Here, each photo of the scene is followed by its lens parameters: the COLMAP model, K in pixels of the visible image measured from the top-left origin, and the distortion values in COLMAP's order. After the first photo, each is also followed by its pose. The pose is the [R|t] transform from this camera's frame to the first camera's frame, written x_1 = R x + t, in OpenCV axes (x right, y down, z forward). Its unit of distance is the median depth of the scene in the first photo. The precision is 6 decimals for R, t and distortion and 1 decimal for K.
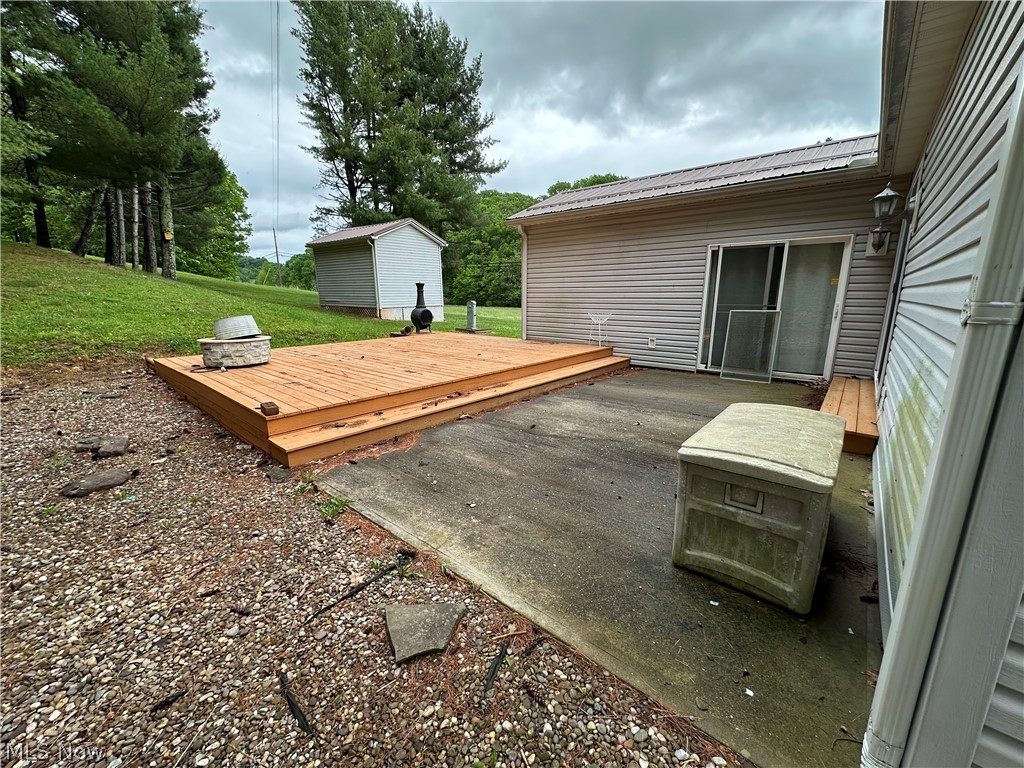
lens RADIAL K [[406.8, 0, 512.7], [0, 406.8, 385.2], [0, 0, 1]] dist [0.000686, 0.000120]
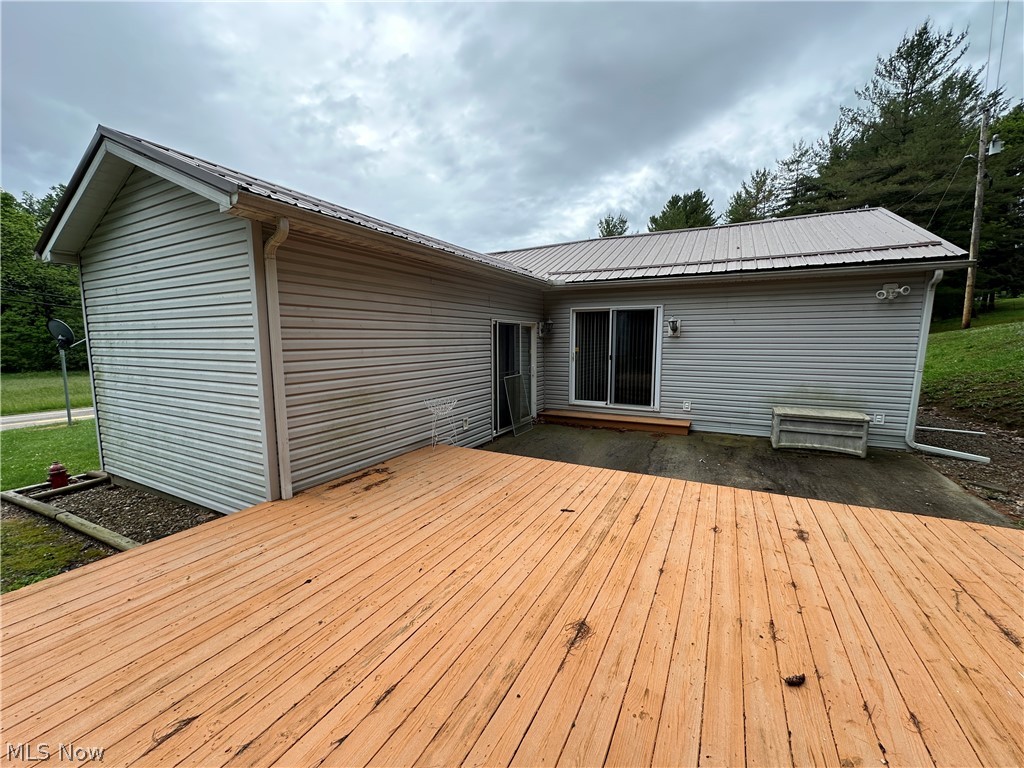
lens RADIAL K [[411.3, 0, 512.0], [0, 411.3, 384.0], [0, 0, 1]] dist [-0.002994, -0.000024]
pose [[-0.220608, -0.105929, 0.969593, -0.339411], [0.215832, 0.964139, 0.154441, -0.199024], [-0.951183, 0.243340, -0.189834, 0.707435]]
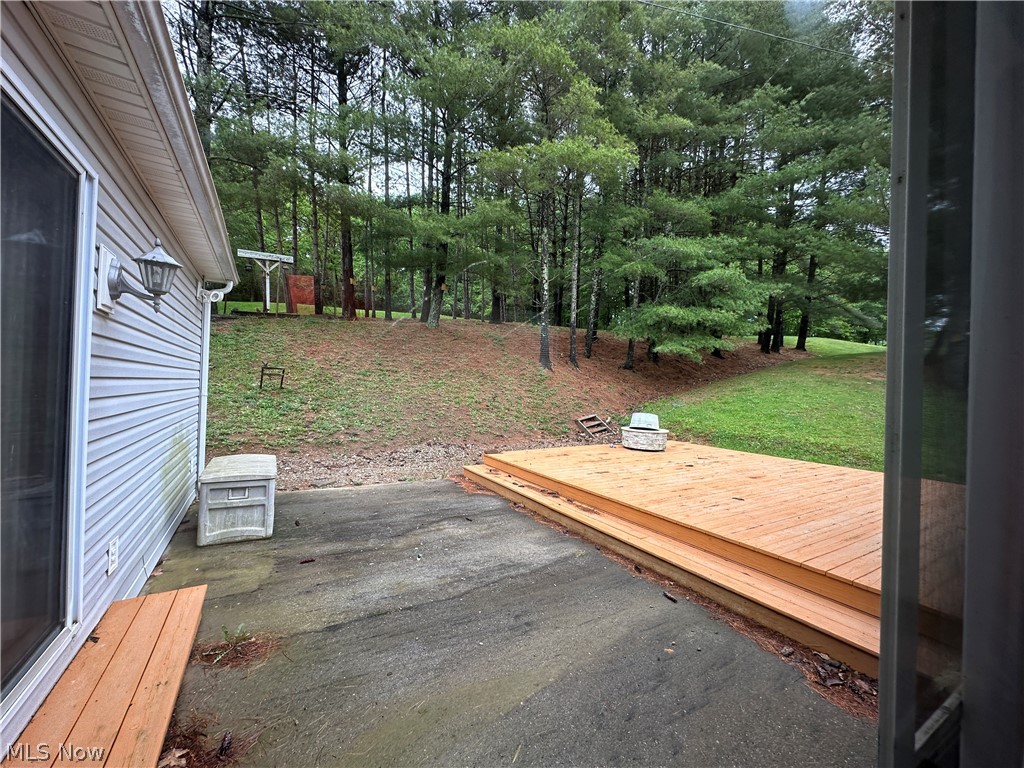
lens RADIAL K [[411.3, 0, 512.0], [0, 411.3, 384.0], [0, 0, 1]] dist [-0.002994, -0.000024]
pose [[-0.321707, -0.010045, -0.946786, 0.403521], [-0.230427, 0.970711, 0.067998, -0.133030], [0.918372, 0.240041, -0.314599, 0.525662]]
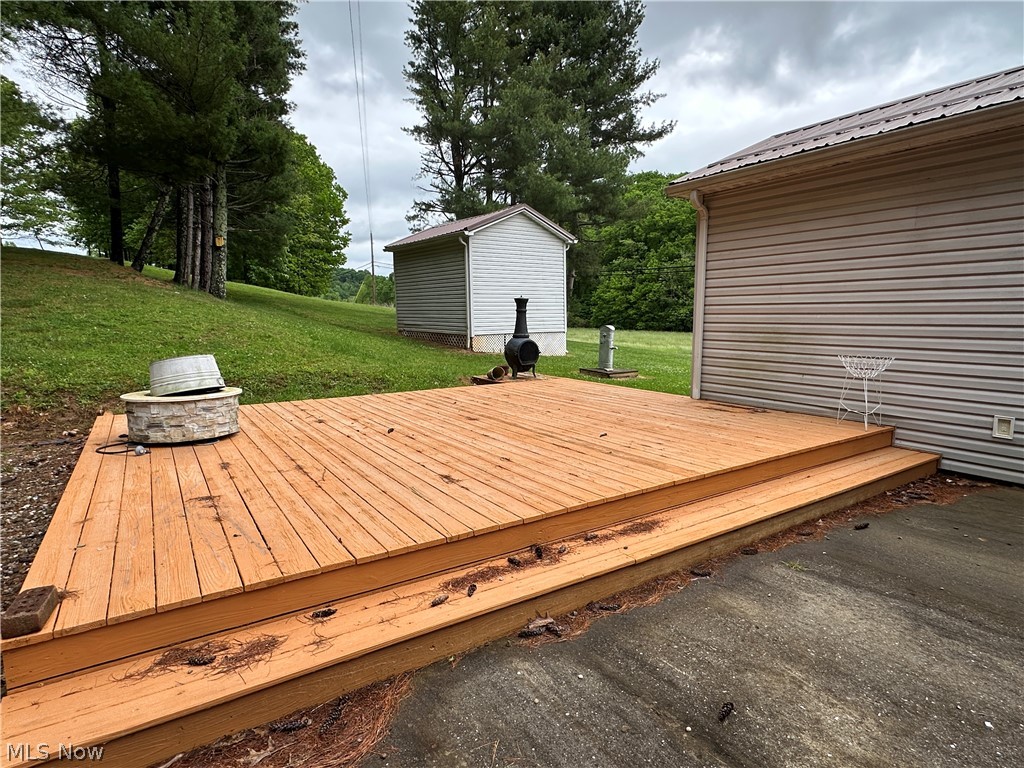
lens RADIAL K [[557.2, 0, 515.2], [0, 557.2, 390.4], [0, 0, 1]] dist [0.000684, -0.000062]
pose [[0.961283, 0.035942, -0.273208, -0.000581], [-0.058134, 0.995594, -0.073569, -0.045893], [0.269360, 0.086603, 0.959138, 0.187679]]
